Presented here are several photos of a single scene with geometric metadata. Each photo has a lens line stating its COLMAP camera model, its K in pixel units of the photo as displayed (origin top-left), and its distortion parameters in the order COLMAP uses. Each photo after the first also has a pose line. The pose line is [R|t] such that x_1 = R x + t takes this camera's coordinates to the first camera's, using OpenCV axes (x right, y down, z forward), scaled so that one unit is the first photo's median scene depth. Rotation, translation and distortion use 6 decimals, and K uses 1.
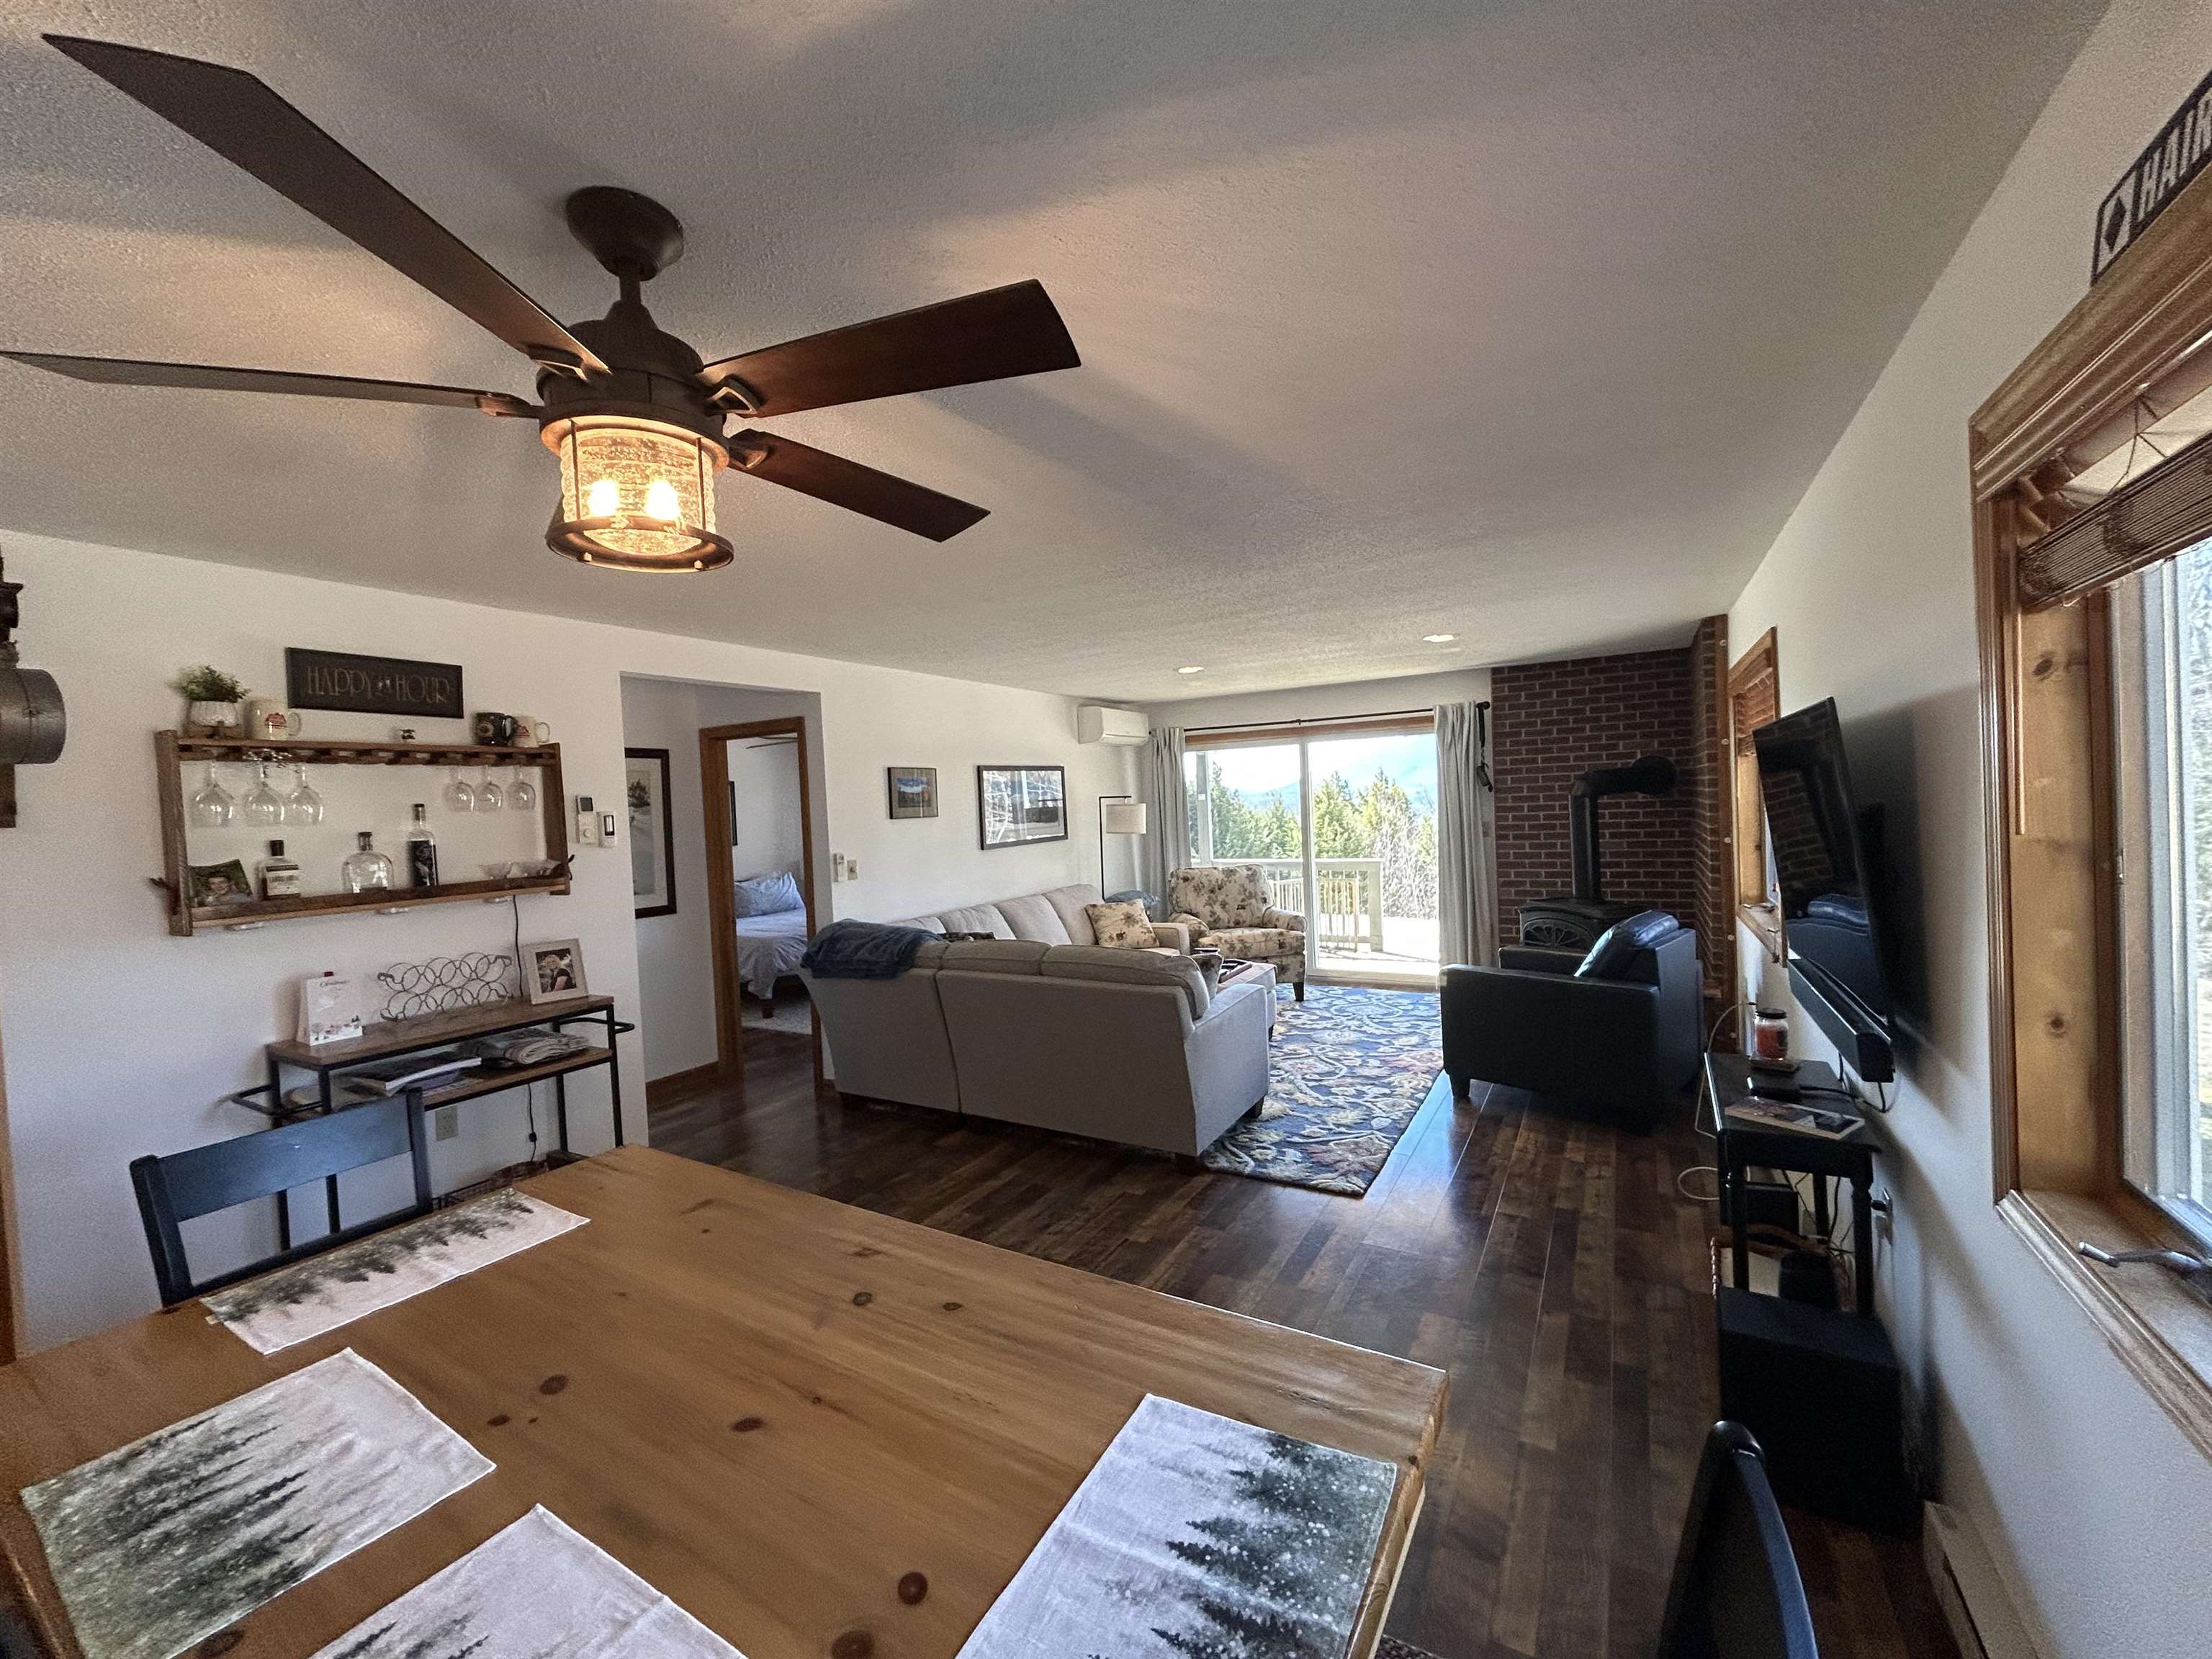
lens RADIAL K [[894.3, 0, 1102.7], [0, 894.3, 824.7], [0, 0, 1]] dist [-0.001764, 0.001043]
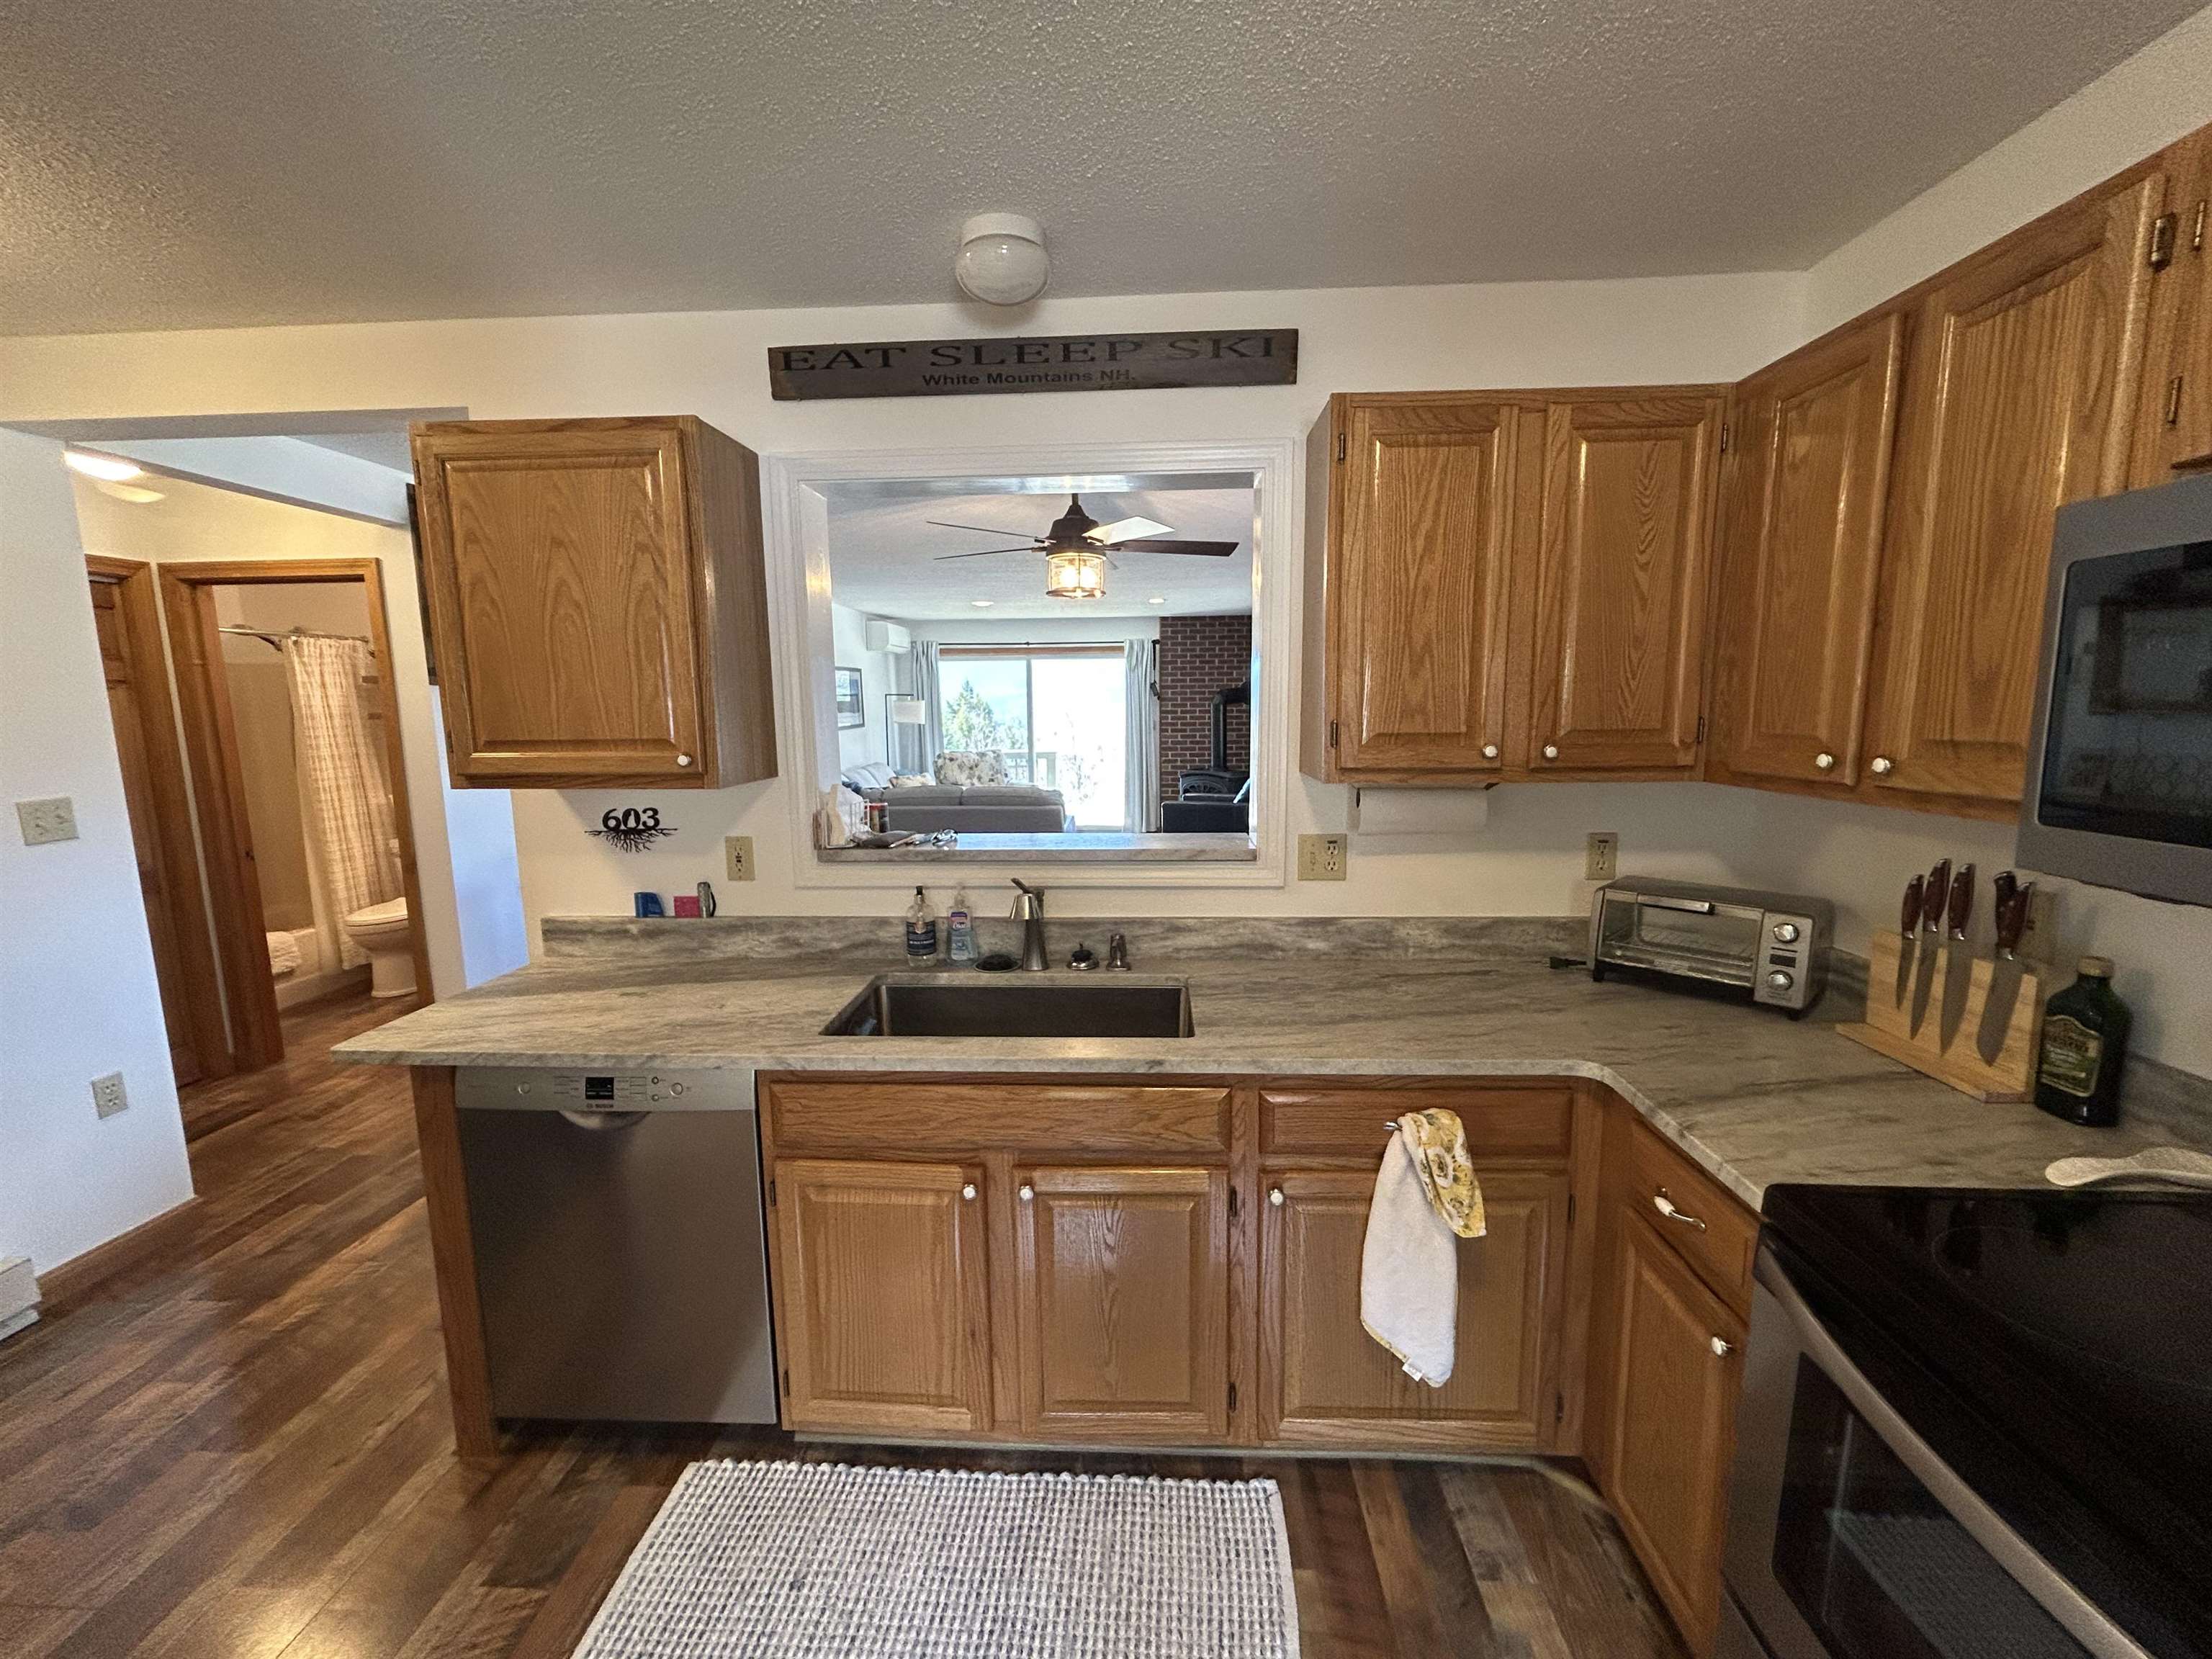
lens RADIAL K [[894.3, 0, 1114.3], [0, 894.3, 824.6], [0, 0, 1]] dist [-0.001764, 0.001043]
pose [[0.883735, -0.030648, 0.466983, -0.479762], [-0.016982, 0.995096, 0.097446, 0.036389], [-0.467680, -0.094047, 0.878881, -0.432796]]
